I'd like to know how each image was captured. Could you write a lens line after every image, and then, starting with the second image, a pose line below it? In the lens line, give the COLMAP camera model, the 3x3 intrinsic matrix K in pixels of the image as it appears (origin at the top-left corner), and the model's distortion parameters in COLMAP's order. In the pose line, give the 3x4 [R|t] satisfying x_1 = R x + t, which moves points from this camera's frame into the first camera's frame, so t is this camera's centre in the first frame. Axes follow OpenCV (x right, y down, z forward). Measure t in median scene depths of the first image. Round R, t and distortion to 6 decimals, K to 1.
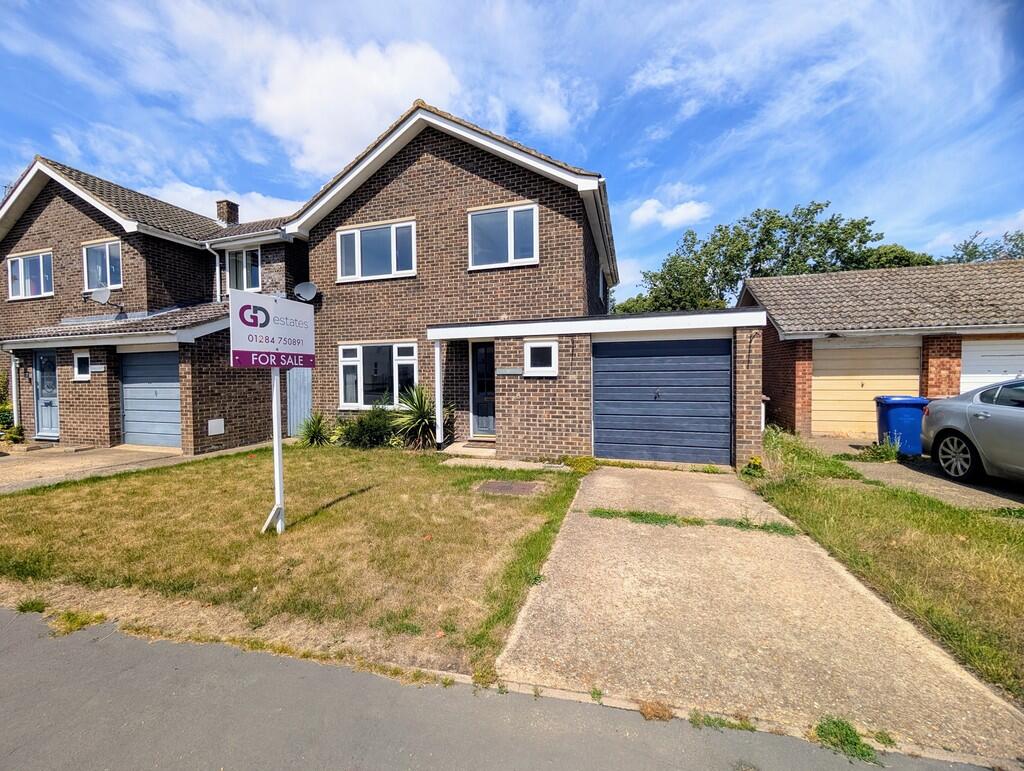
lens RADIAL K [[376.9, 0, 507.5], [0, 376.9, 372.1], [0, 0, 1]] dist [0.000575, 0.000244]
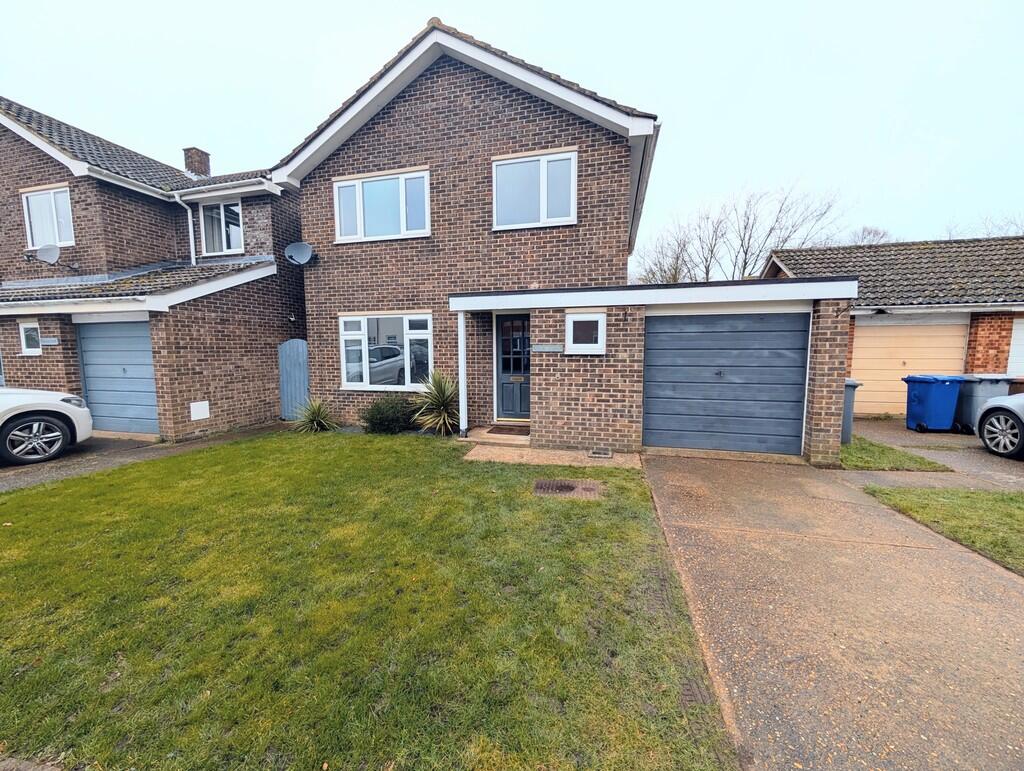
lens RADIAL K [[376.9, 0, 507.5], [0, 376.9, 372.1], [0, 0, 1]] dist [0.000575, 0.000244]
pose [[0.998987, 0.003489, 0.044853, -0.110478], [-0.006483, 0.997746, 0.066794, -0.004198], [-0.044519, -0.067017, 0.996758, 0.117470]]
